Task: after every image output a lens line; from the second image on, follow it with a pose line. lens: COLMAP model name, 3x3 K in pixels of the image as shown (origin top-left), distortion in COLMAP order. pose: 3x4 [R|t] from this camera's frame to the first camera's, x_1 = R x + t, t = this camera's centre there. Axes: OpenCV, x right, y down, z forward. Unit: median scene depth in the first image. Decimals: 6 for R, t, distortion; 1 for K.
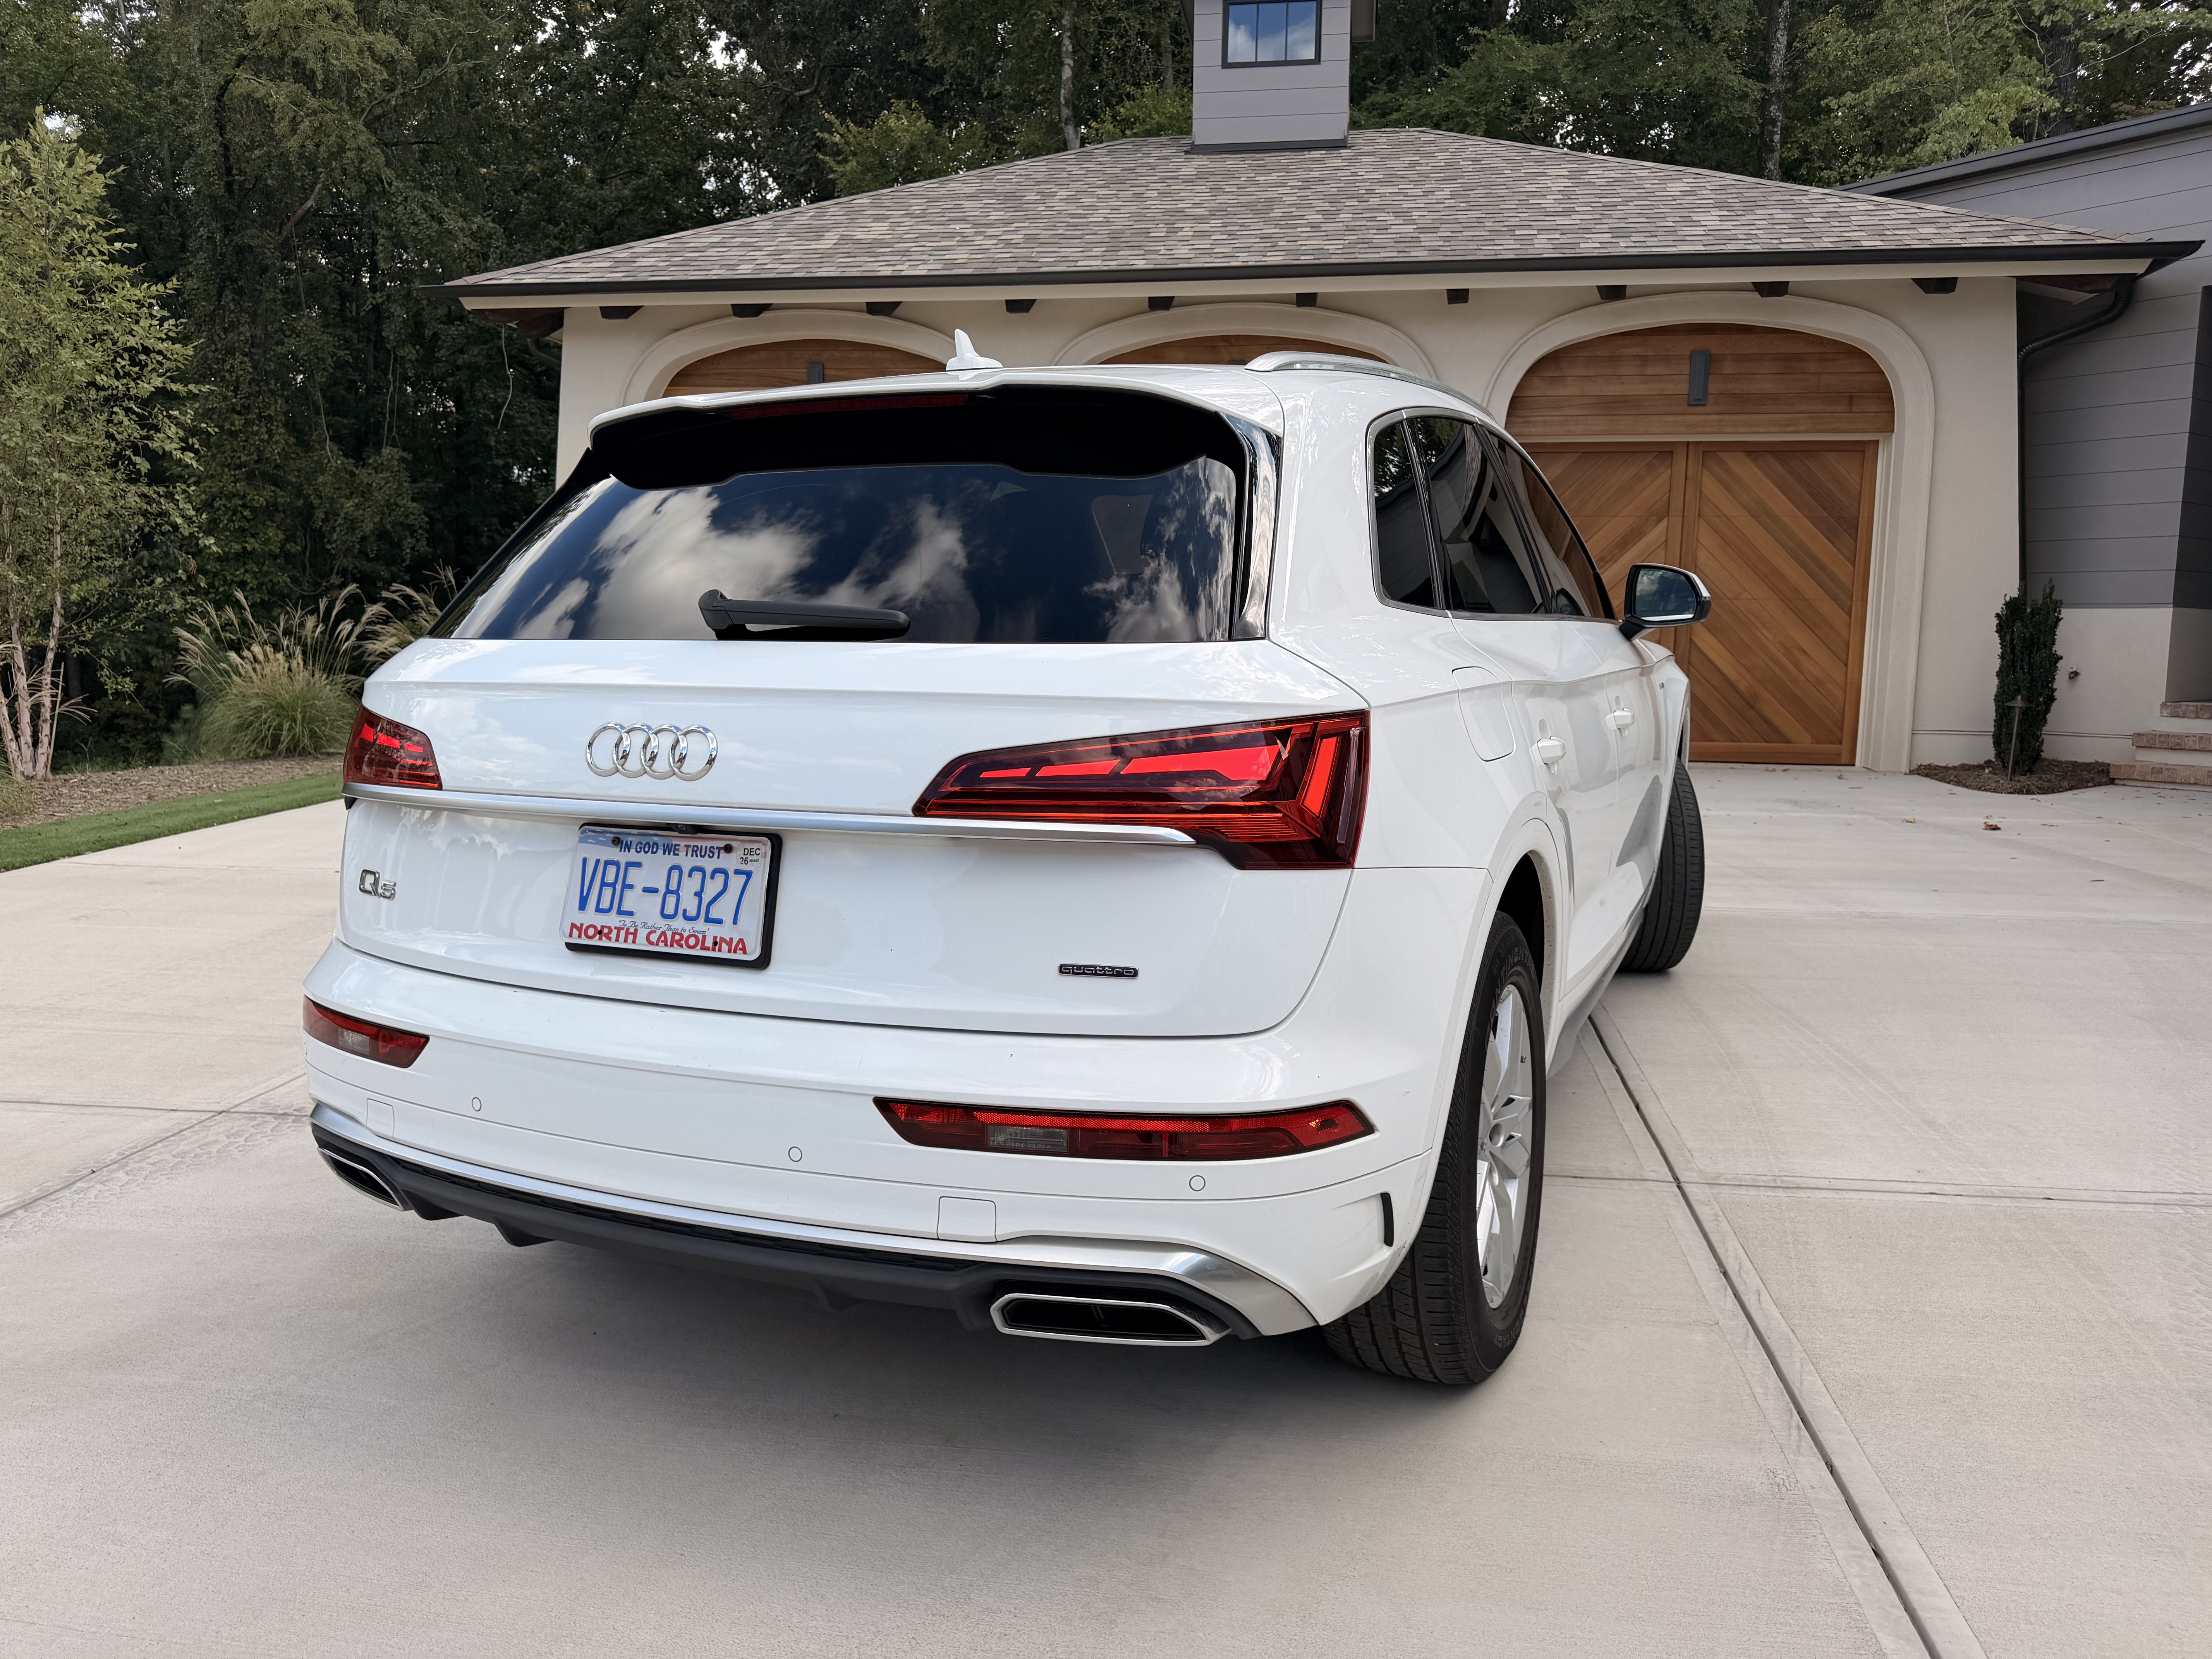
lens RADIAL K [[1584.5, 0, 1102.3], [0, 1584.5, 826.1], [0, 0, 1]] dist [0.022450, -0.033872]
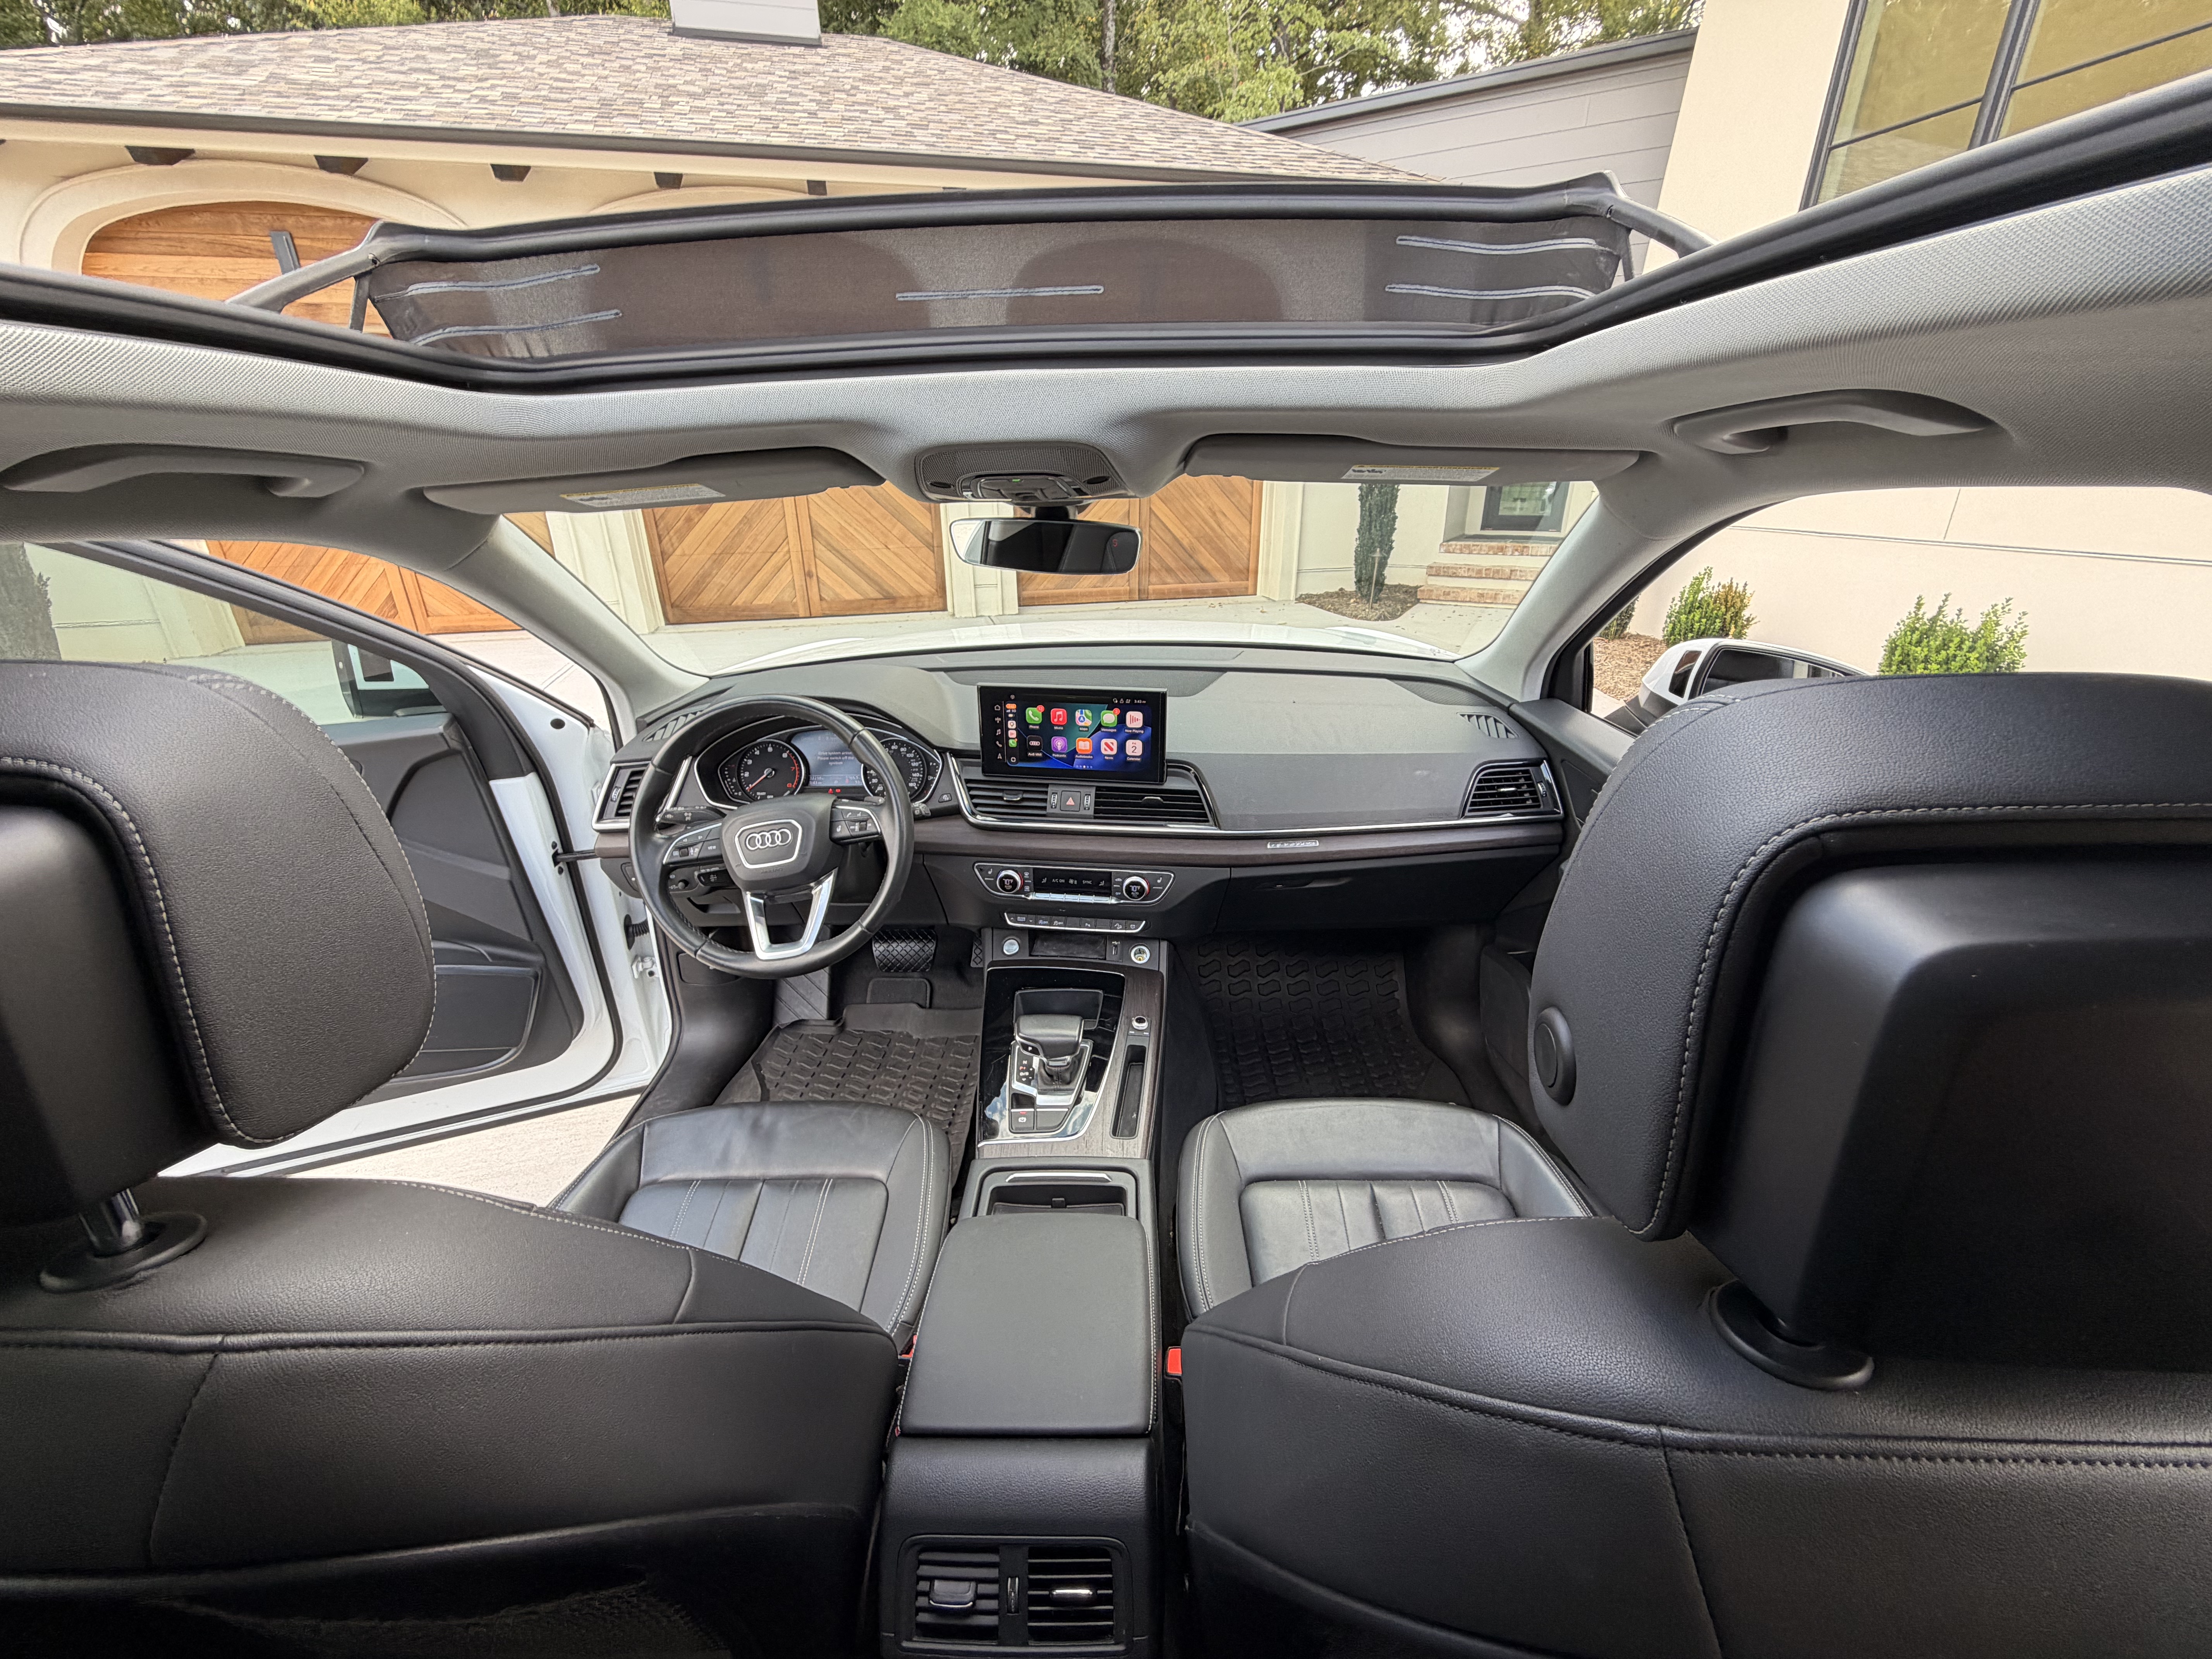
lens RADIAL K [[878.2, 0, 1087.9], [0, 878.2, 827.5], [0, 0, 1]] dist [-0.000678, -0.001087]
pose [[0.919170, -0.174284, 0.353202, 0.012278], [0.072778, 0.956482, 0.282570, -0.069177], [-0.387078, -0.234025, 0.891854, 0.280772]]
